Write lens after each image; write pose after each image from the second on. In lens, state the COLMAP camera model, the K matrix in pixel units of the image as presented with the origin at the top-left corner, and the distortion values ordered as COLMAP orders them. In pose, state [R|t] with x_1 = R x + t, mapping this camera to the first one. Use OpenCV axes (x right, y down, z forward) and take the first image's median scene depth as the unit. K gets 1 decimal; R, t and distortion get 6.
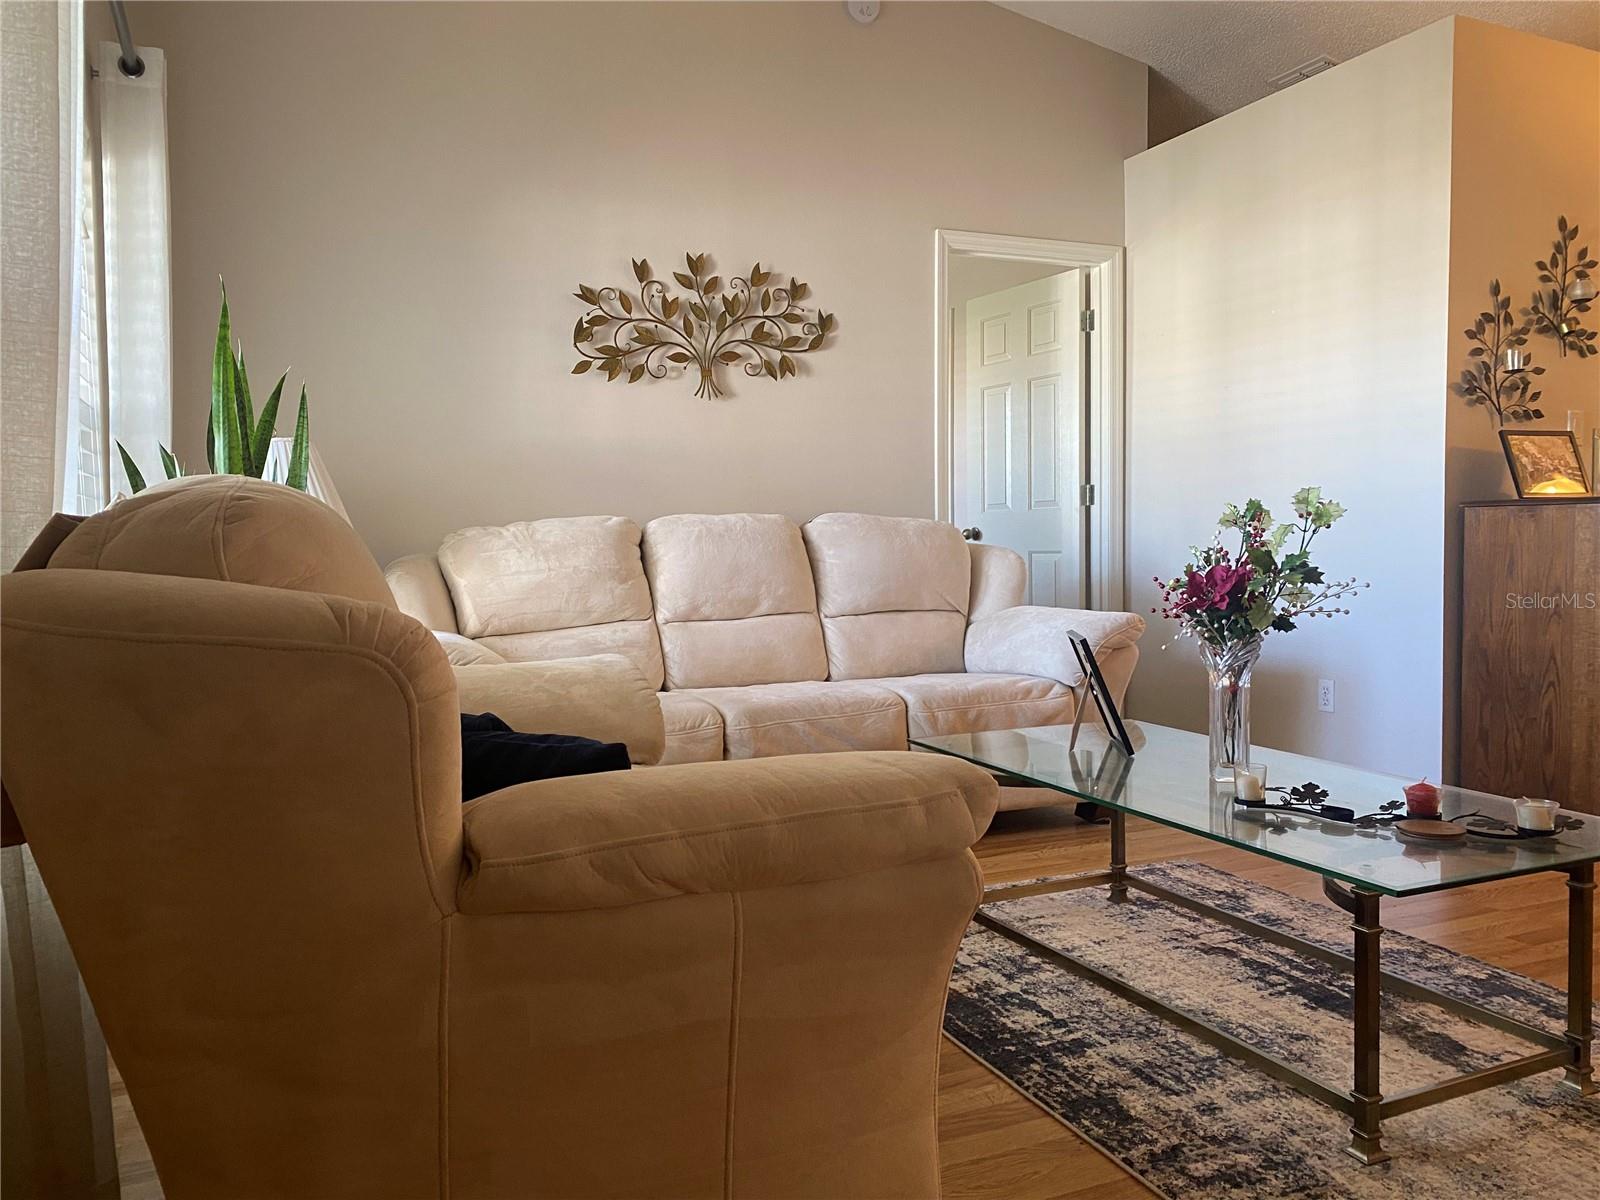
lens RADIAL K [[1218.3, 0, 790.7], [0, 1218.3, 598.5], [0, 0, 1]] dist [0.041488, -0.033131]
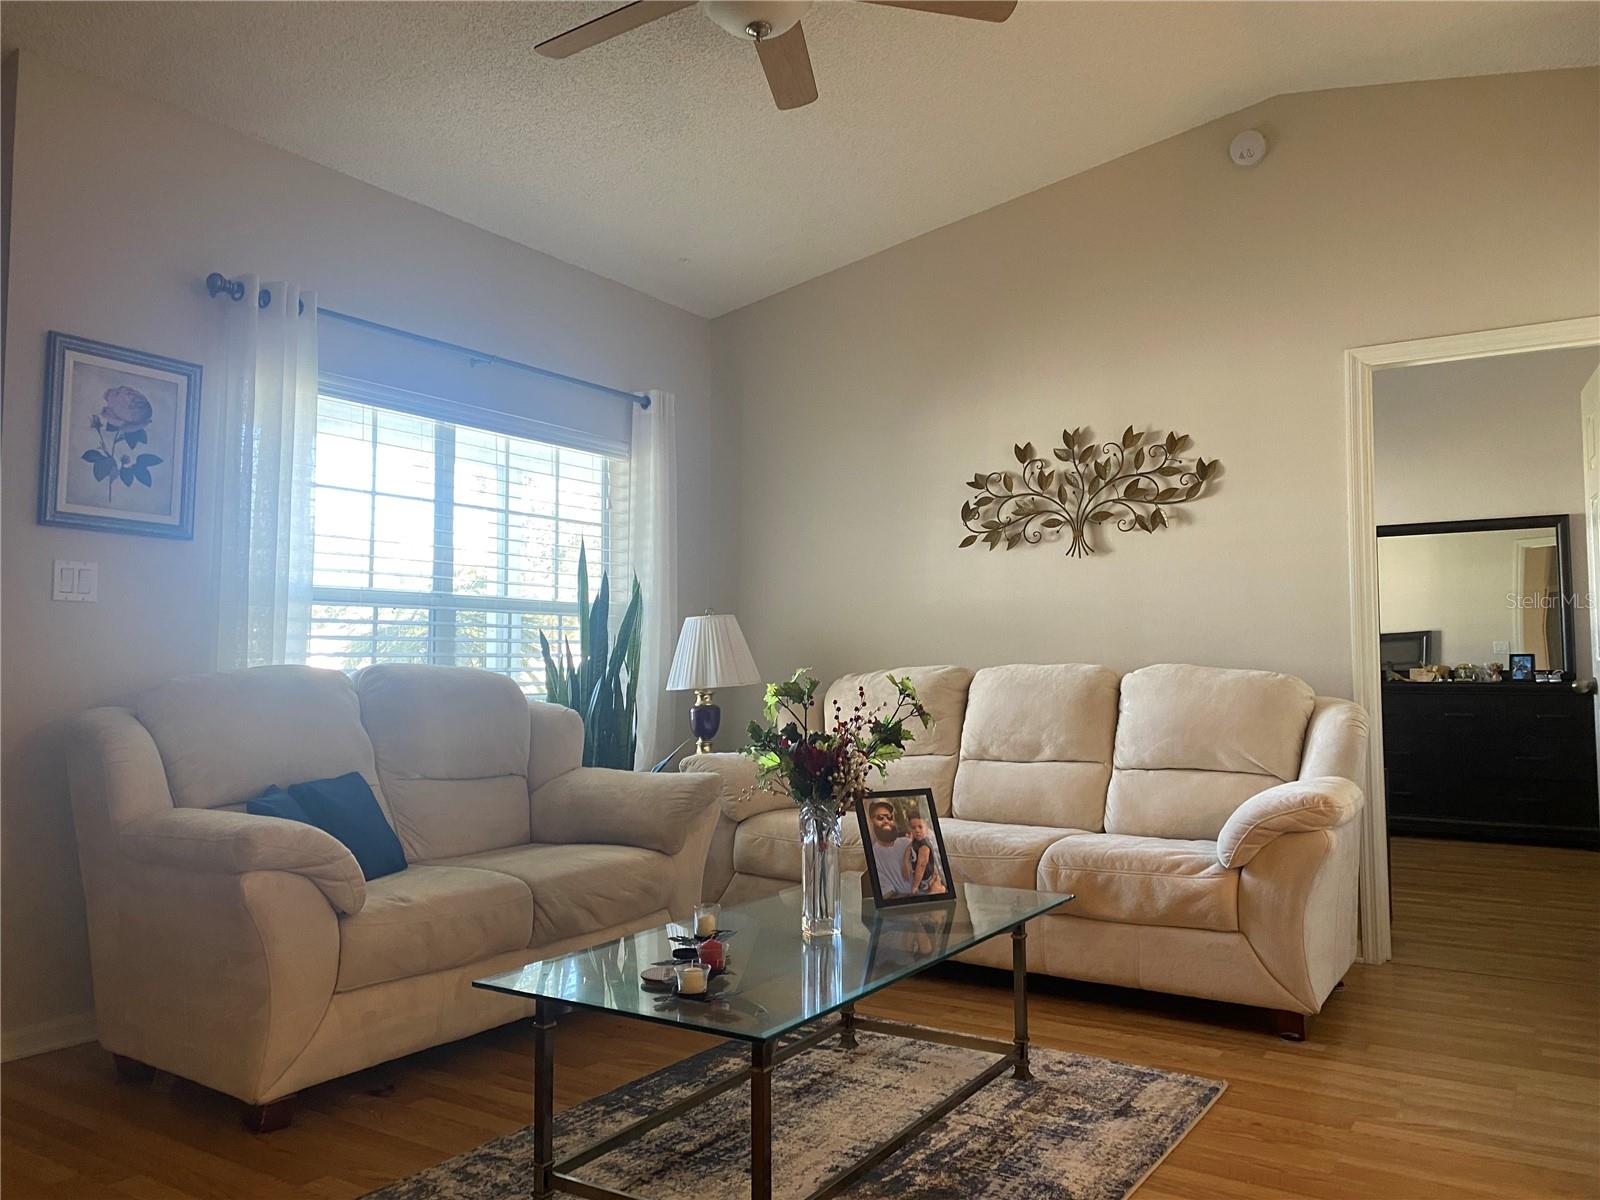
lens RADIAL K [[1218.3, 0, 795.9], [0, 1218.3, 589.7], [0, 0, 1]] dist [0.041488, -0.033131]
pose [[0.549434, -0.037178, -0.834709, 0.725990], [-0.044894, 0.996253, -0.073924, -0.044728], [0.834330, 0.078090, 0.545707, 0.204584]]
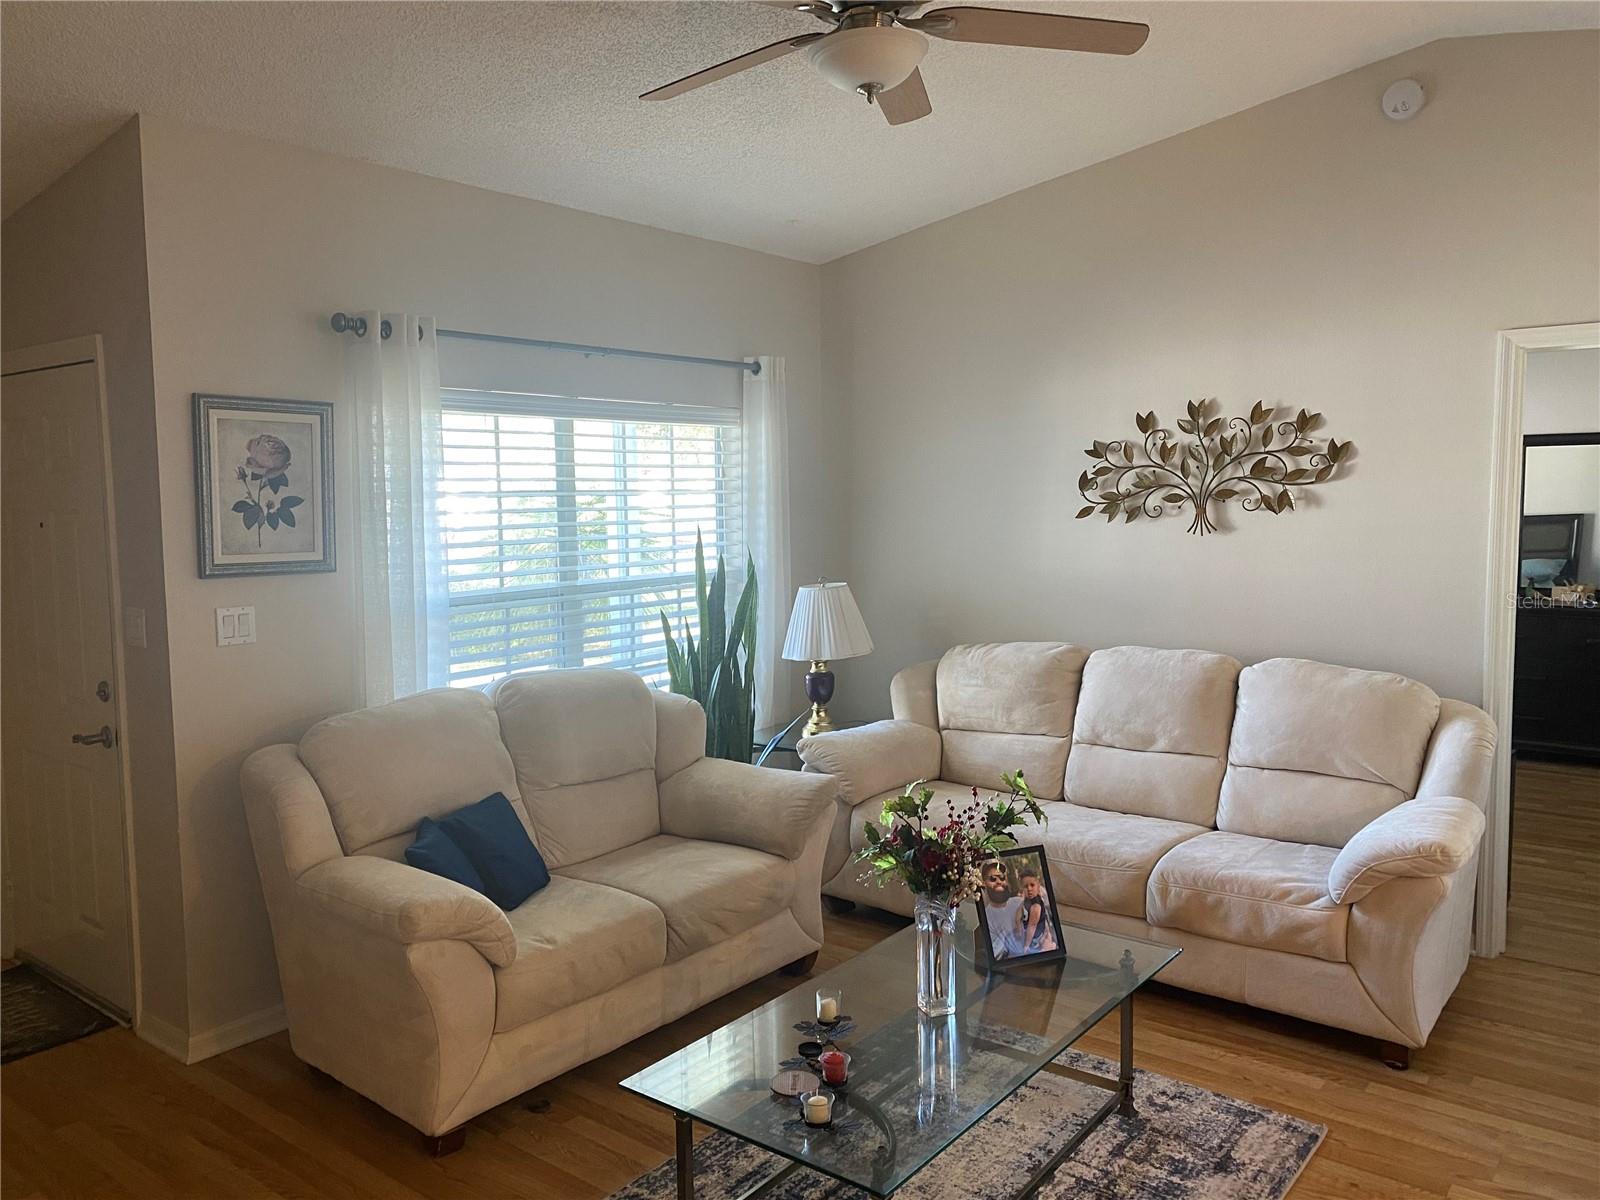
lens RADIAL K [[1218.3, 0, 795.8], [0, 1218.3, 591.3], [0, 0, 1]] dist [0.041488, -0.033131]
pose [[0.471113, 0.085423, -0.877927, 0.733790], [-0.034705, 0.996324, 0.078320, -0.193017], [0.881390, -0.006429, 0.472346, 0.190076]]
